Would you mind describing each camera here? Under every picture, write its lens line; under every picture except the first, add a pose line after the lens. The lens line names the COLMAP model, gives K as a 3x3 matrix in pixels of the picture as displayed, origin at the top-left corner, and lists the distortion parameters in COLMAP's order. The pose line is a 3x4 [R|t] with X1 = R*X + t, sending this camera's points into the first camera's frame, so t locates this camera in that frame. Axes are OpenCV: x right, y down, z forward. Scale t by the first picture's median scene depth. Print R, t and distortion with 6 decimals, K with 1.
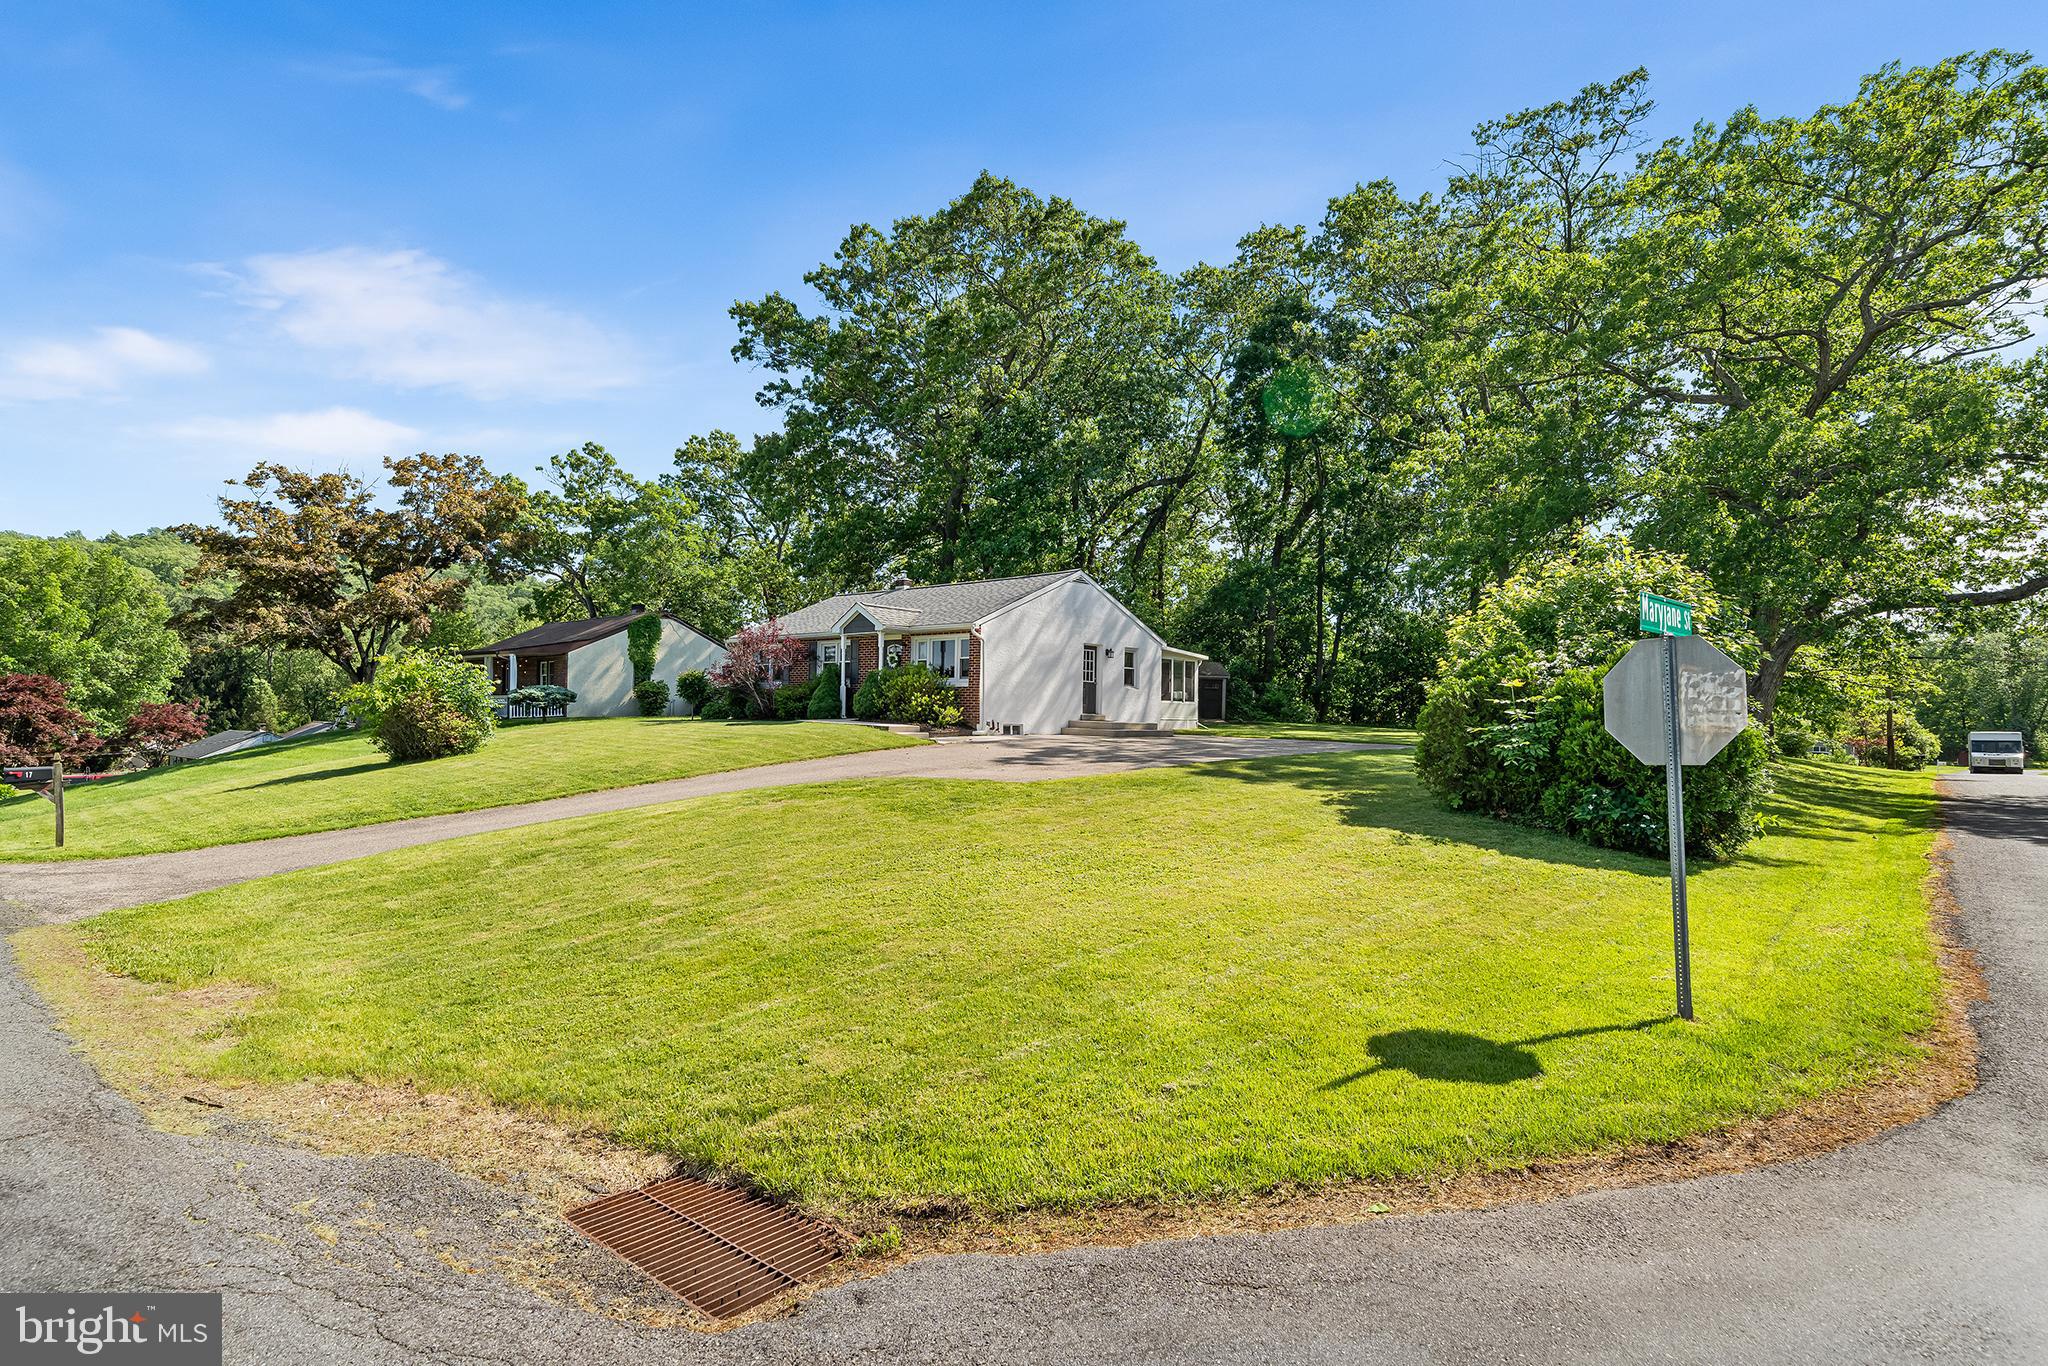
lens RADIAL K [[1002.5, 0, 1024.0], [0, 1002.5, 683.0], [0, 0, 1]] dist [0.001354, 0.000049]
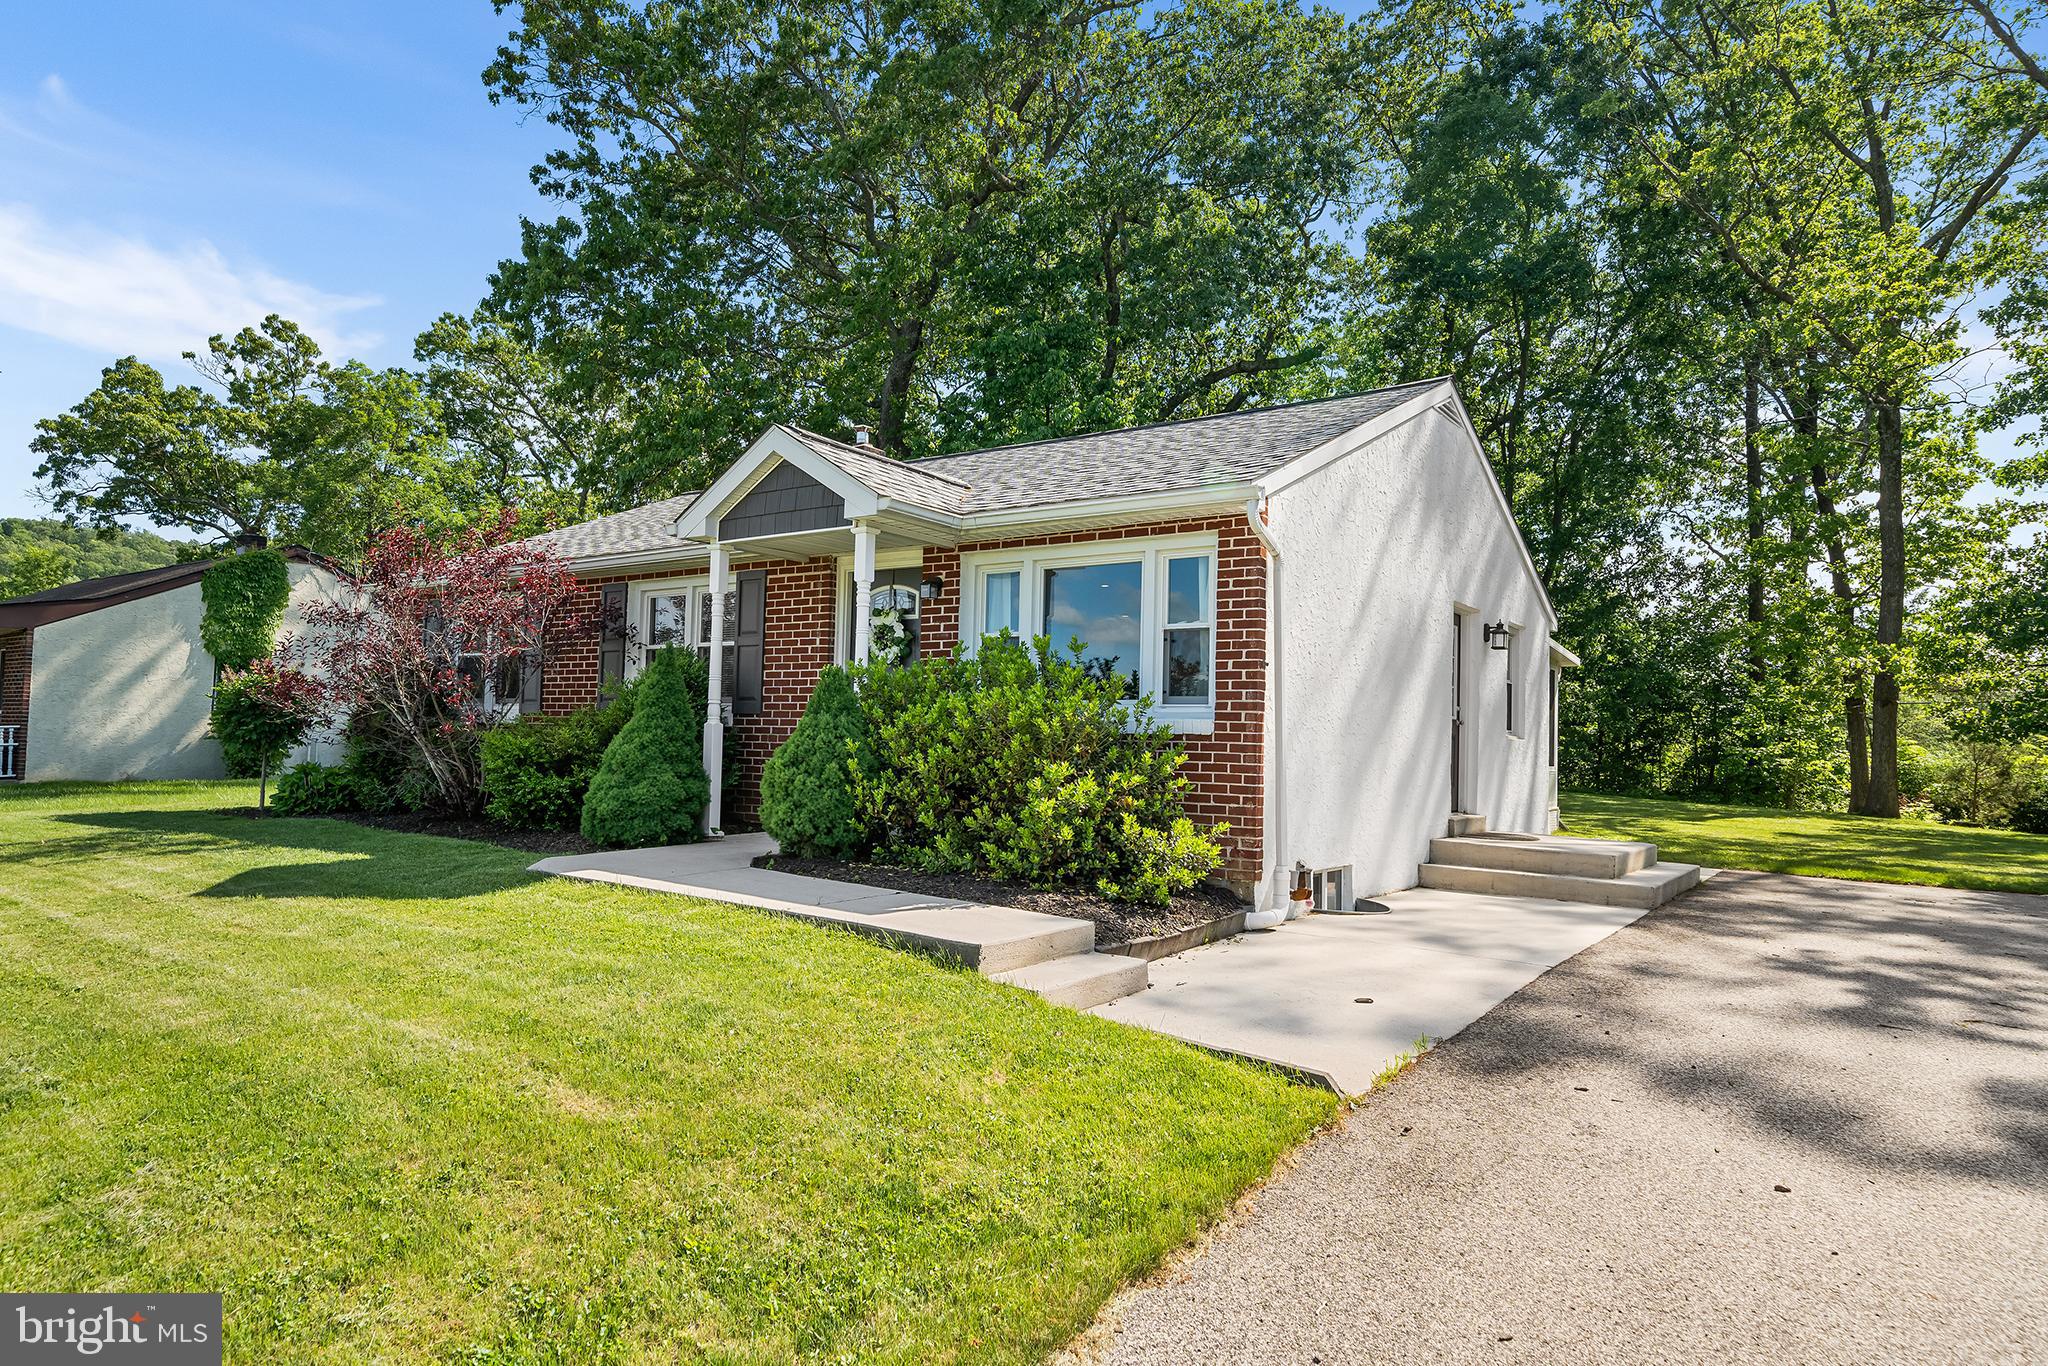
lens RADIAL K [[1180.5, 0, 1024.0], [0, 1180.5, 683.0], [0, 0, 1]] dist [-0.004210, -0.000694]
pose [[0.993954, 0.015137, 0.108748, -0.086445], [-0.012911, 0.999693, -0.021149, -0.001753], [-0.109034, 0.019617, 0.993844, 0.437971]]
